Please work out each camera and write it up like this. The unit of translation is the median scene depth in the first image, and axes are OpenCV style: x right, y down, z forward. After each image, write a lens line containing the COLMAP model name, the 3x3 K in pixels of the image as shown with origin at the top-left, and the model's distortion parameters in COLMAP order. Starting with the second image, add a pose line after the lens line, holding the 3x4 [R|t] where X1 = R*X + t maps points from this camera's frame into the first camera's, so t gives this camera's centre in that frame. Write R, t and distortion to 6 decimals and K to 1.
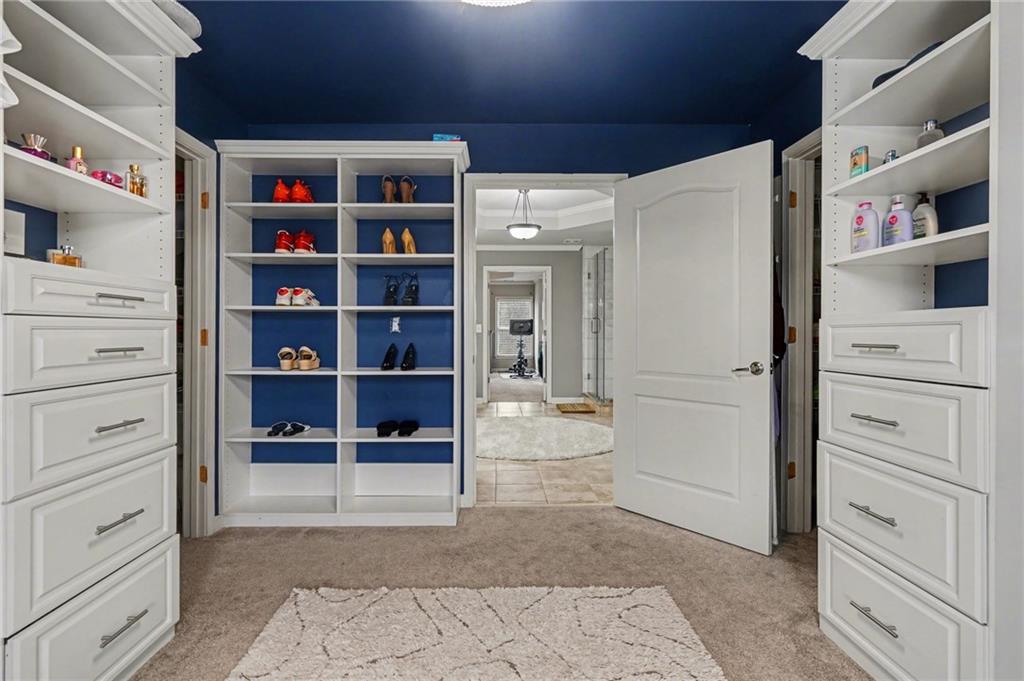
lens RADIAL K [[484.5, 0, 508.2], [0, 484.5, 332.4], [0, 0, 1]] dist [0.000089, -0.000336]
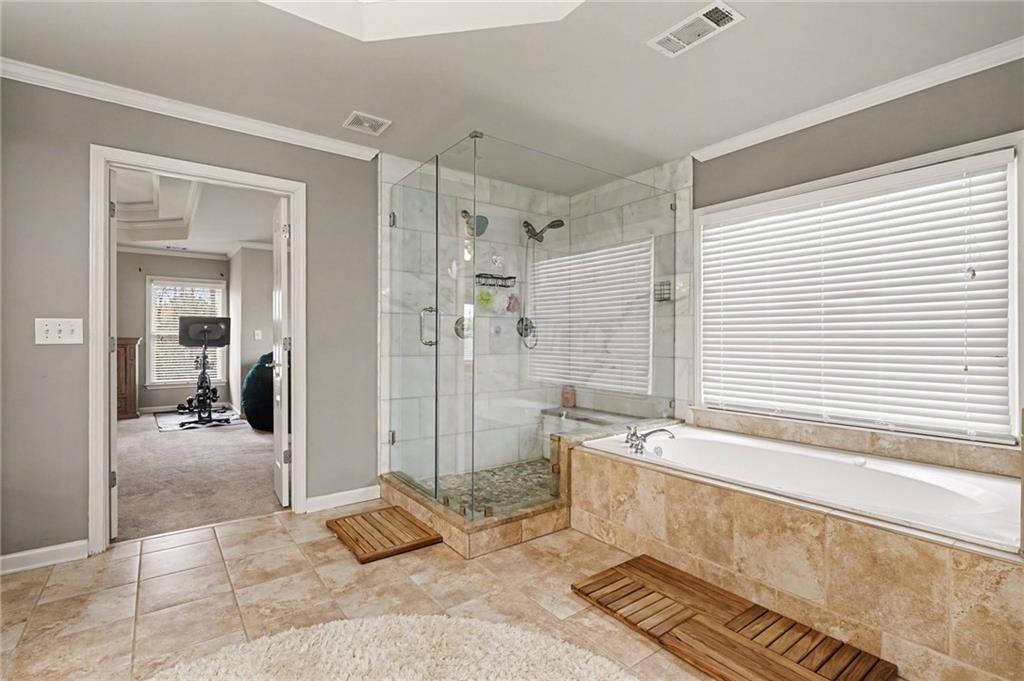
lens RADIAL K [[484.5, 0, 511.8], [0, 484.5, 340.1], [0, 0, 1]] dist [0.000089, -0.000336]
pose [[0.819077, -0.002007, 0.573680, -0.002832], [0.001103, 0.999998, 0.001924, -0.001822], [-0.573683, -0.000943, 0.819077, 0.339358]]
